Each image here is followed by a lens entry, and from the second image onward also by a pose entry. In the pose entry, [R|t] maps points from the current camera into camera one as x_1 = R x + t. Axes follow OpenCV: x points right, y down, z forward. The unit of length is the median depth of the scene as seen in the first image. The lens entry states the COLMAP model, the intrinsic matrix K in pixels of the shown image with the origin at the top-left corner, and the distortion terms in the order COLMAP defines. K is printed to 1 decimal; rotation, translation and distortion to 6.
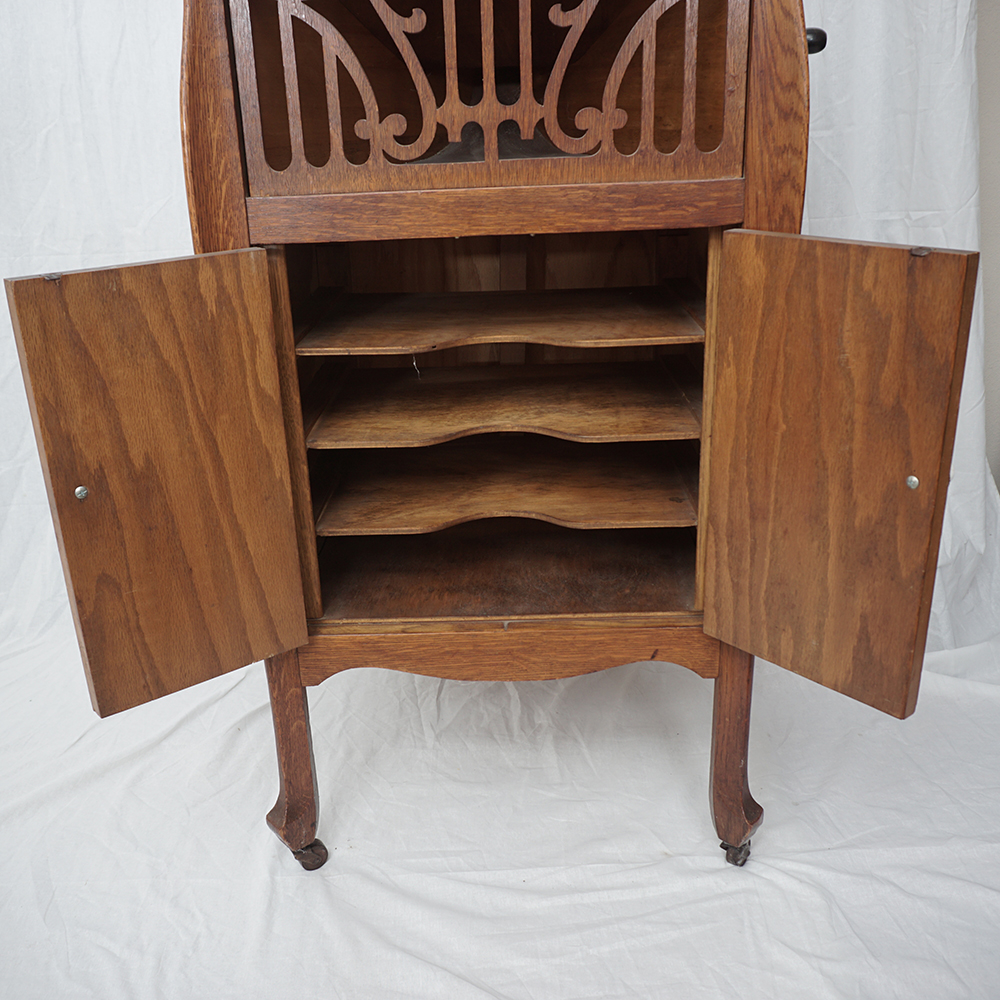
lens RADIAL K [[1032.6, 0, 479.7], [0, 1032.6, 501.3], [0, 0, 1]] dist [-0.059326, 0.001061]
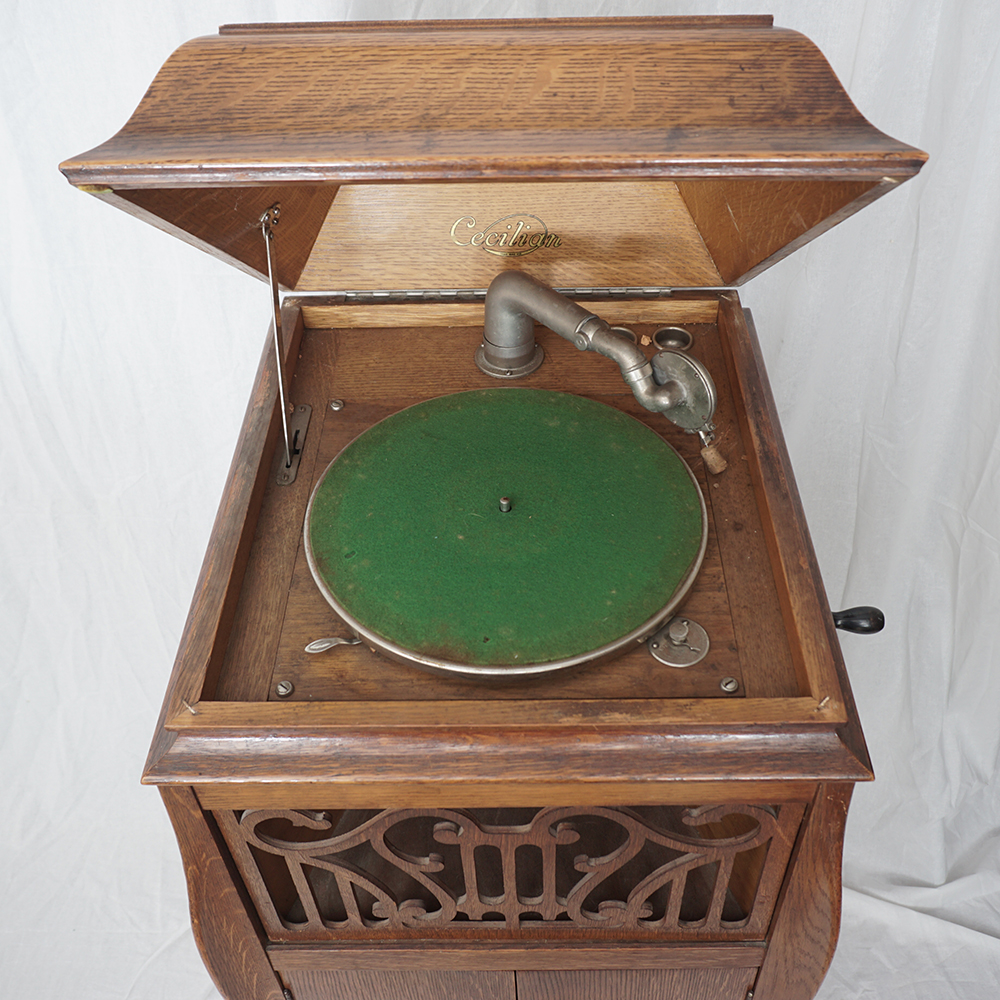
lens RADIAL K [[1115.4, 0, 500.0], [0, 1115.4, 500.0], [0, 0, 1]] dist [-0.073170, 0.053545]
pose [[0.999889, -0.008097, 0.012505, -0.010787], [0.002910, 0.929374, 0.369128, -1.124695], [-0.014611, -0.369050, 0.929295, 0.167260]]
